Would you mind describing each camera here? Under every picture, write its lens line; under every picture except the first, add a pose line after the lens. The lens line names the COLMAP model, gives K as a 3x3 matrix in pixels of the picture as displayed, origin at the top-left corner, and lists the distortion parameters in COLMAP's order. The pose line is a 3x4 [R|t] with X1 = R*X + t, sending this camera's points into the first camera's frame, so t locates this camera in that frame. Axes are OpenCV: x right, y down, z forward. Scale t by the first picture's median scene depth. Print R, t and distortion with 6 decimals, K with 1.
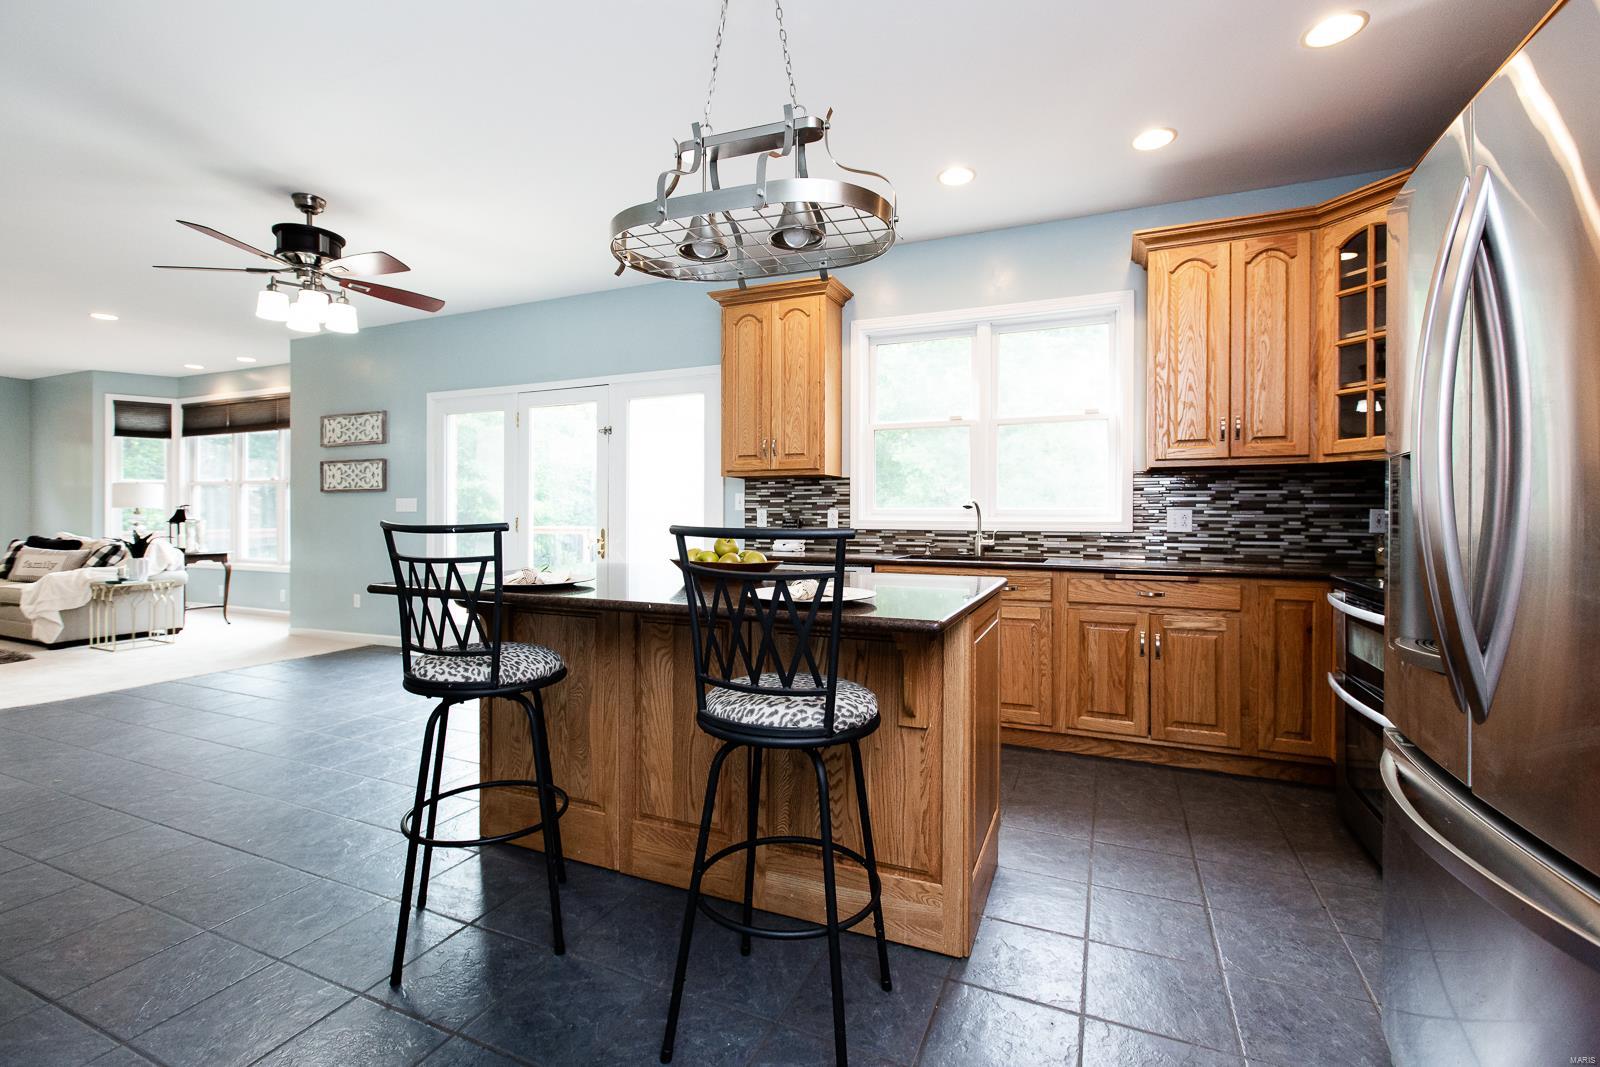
lens RADIAL K [[712.1, 0, 801.1], [0, 712.1, 517.8], [0, 0, 1]] dist [-0.001269, 0.000067]
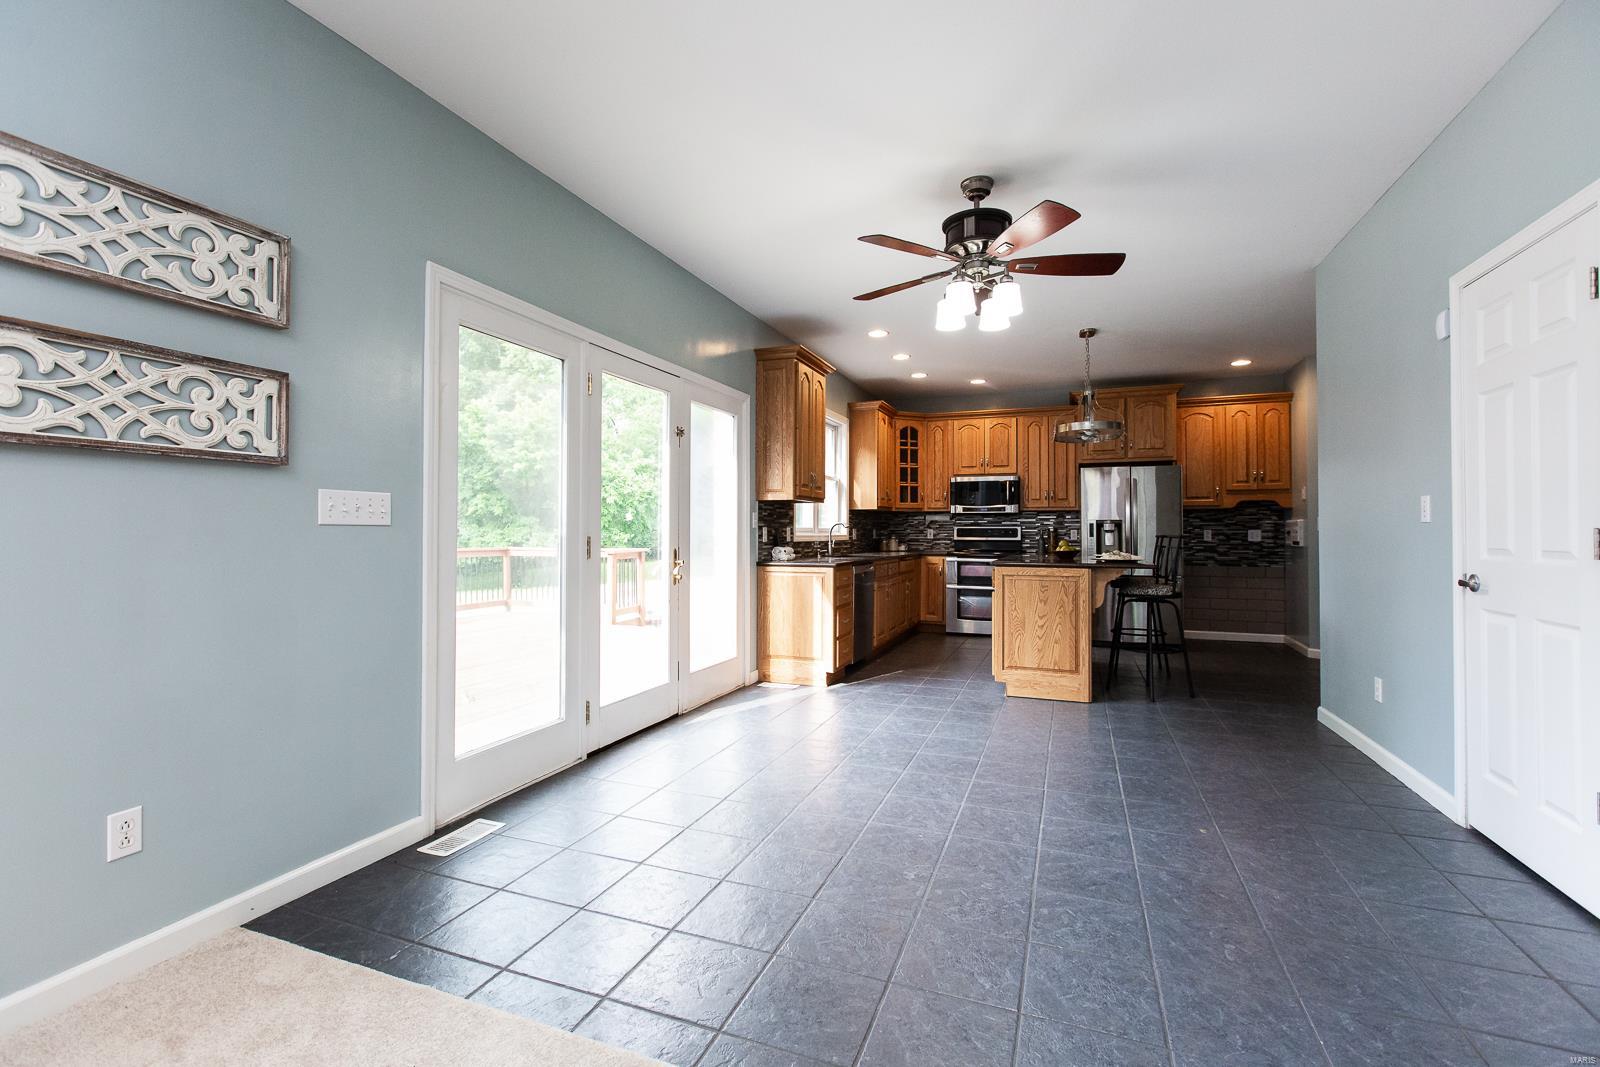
lens RADIAL K [[712.1, 0, 801.1], [0, 712.1, 517.8], [0, 0, 1]] dist [-0.001269, 0.000067]
pose [[-0.044598, 0.017443, 0.998853, -0.947919], [0.001047, 0.999848, -0.017414, -0.004944], [-0.999004, 0.000269, -0.044610, 0.758813]]
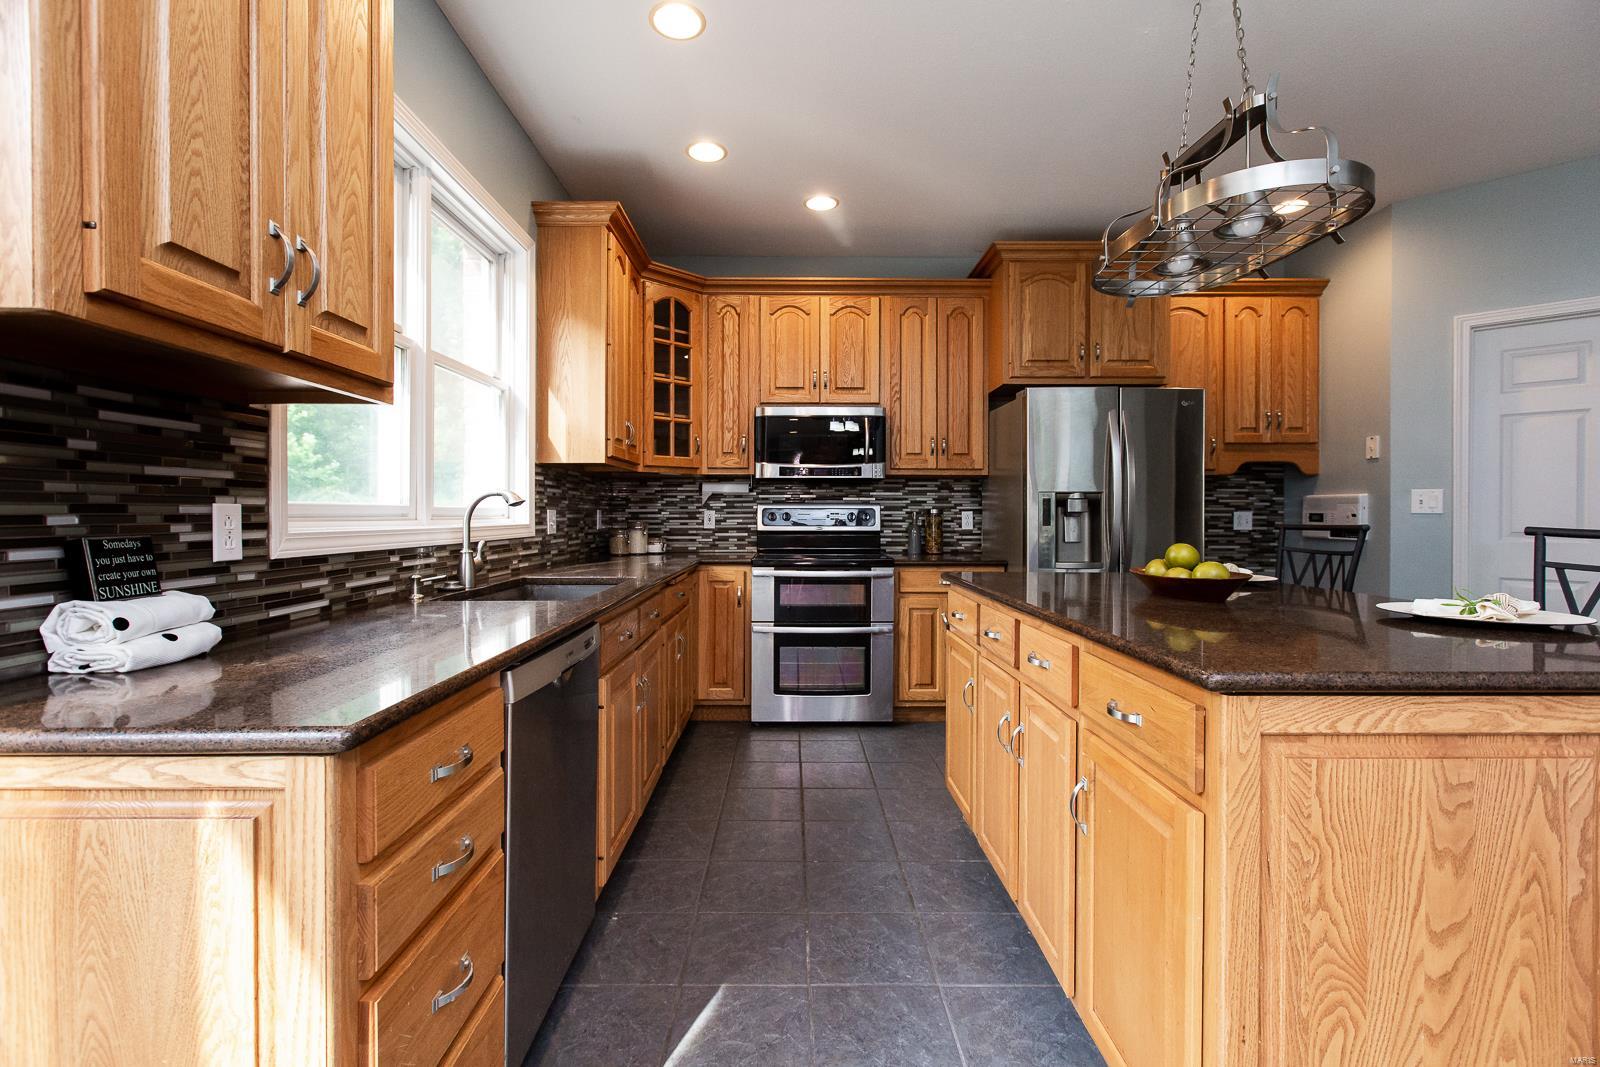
lens RADIAL K [[712.1, 0, 801.1], [0, 712.1, 517.8], [0, 0, 1]] dist [-0.001269, 0.000067]
pose [[-0.413268, -0.007633, 0.910578, -0.256100], [0.001517, 0.999958, 0.009071, -0.005446], [-0.910608, 0.005130, -0.413238, 0.657565]]
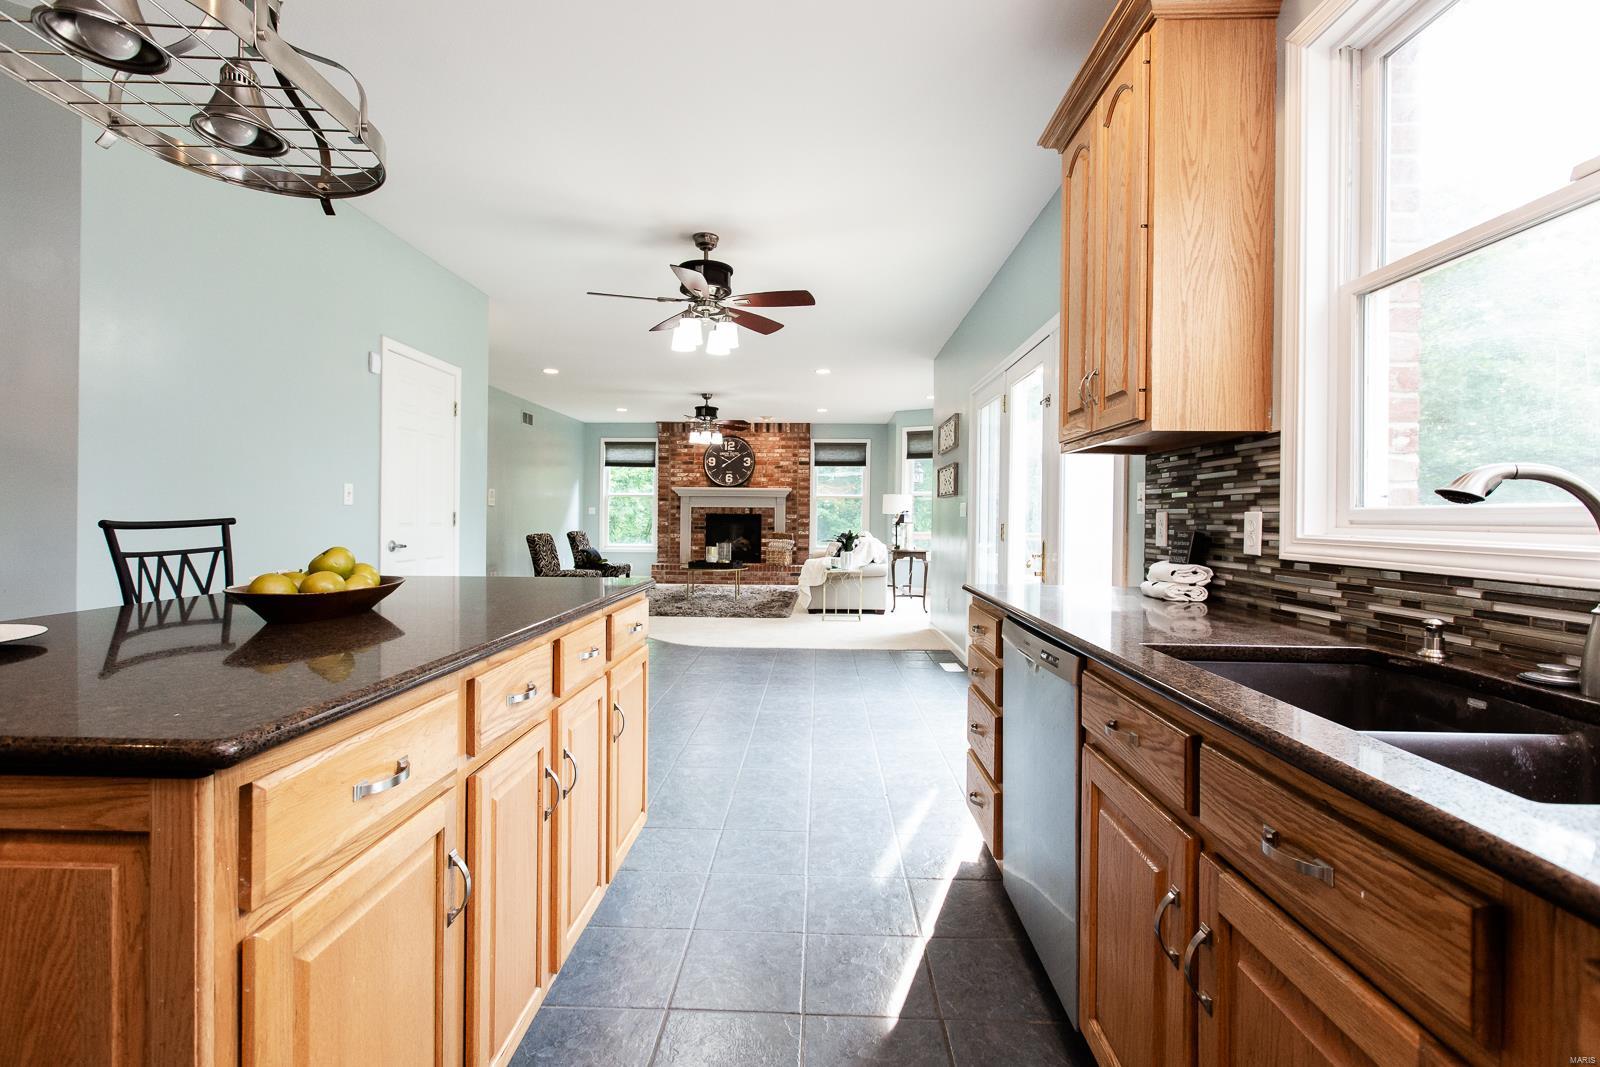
lens RADIAL K [[712.1, 0, 801.1], [0, 712.1, 517.8], [0, 0, 1]] dist [-0.001269, 0.000067]
pose [[0.375345, 0.003181, -0.926880, 0.245222], [-0.012273, 0.999923, -0.001538, -0.002760], [0.926804, 0.011953, 0.375355, 0.434716]]
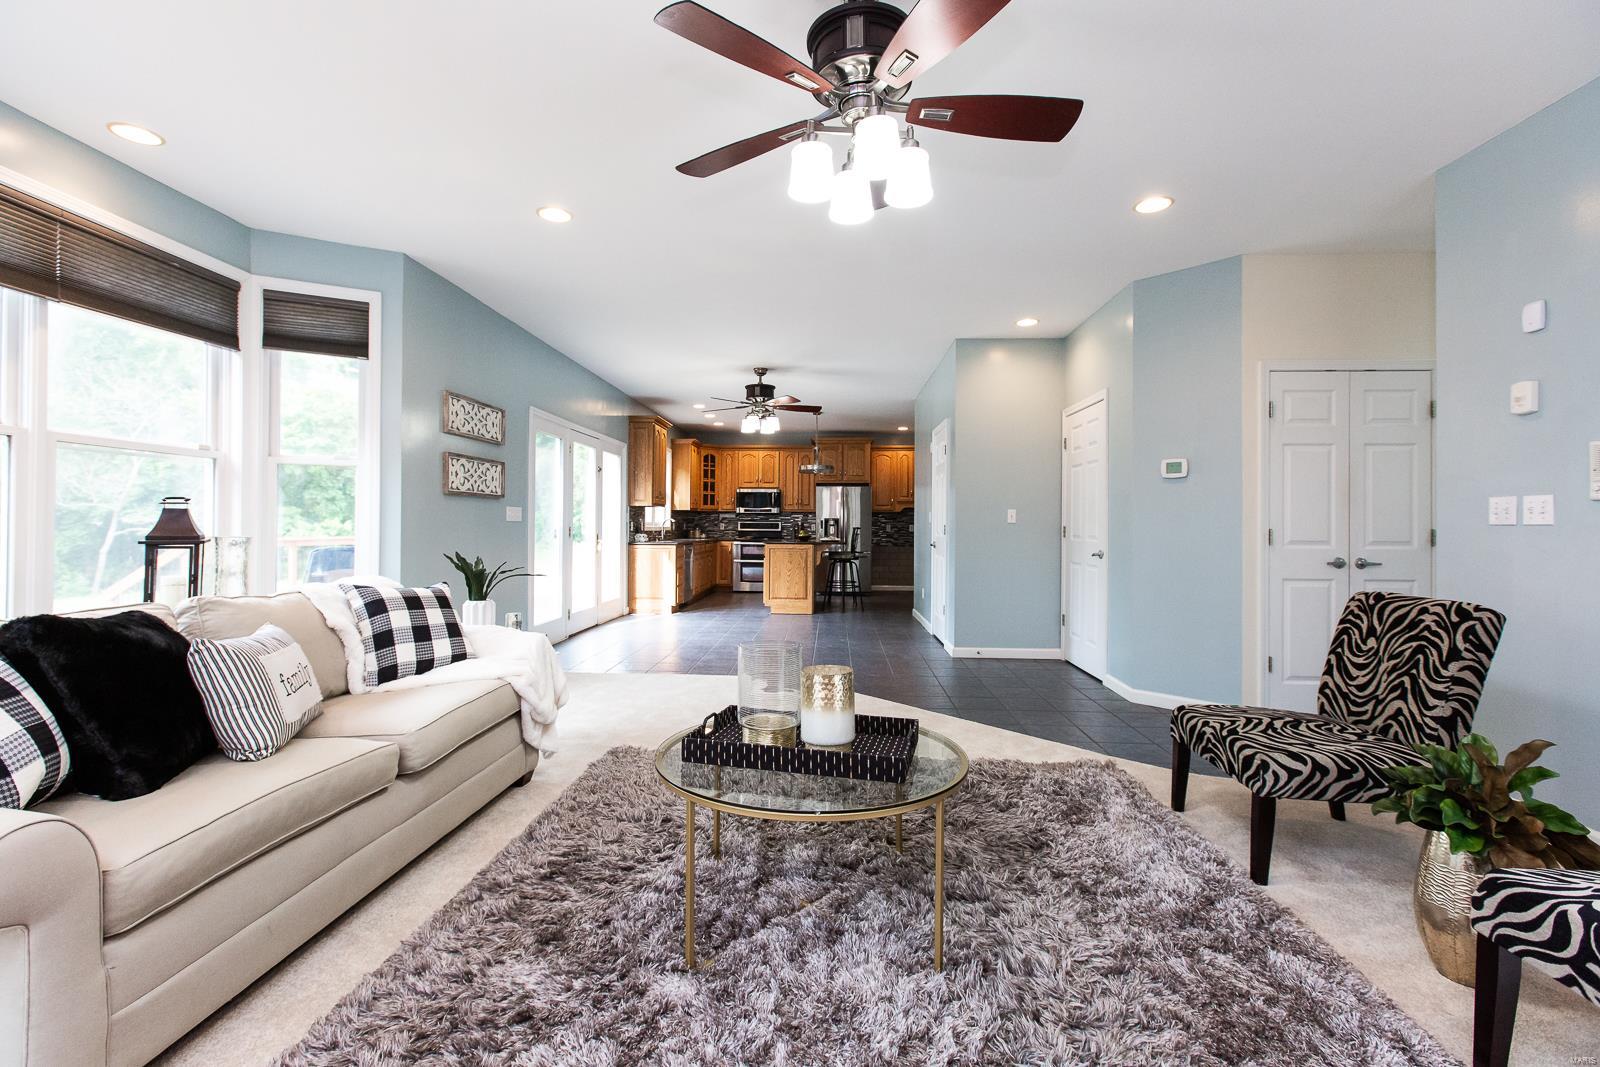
lens RADIAL K [[706.4, 0, 793.9], [0, 706.4, 517.9], [0, 0, 1]] dist [0.002641, -0.000316]
pose [[-0.348893, 0.005995, 0.937143, -1.560498], [-0.004568, 0.999957, -0.008097, -0.006697], [-0.937151, -0.007106, -0.348850, 0.965169]]
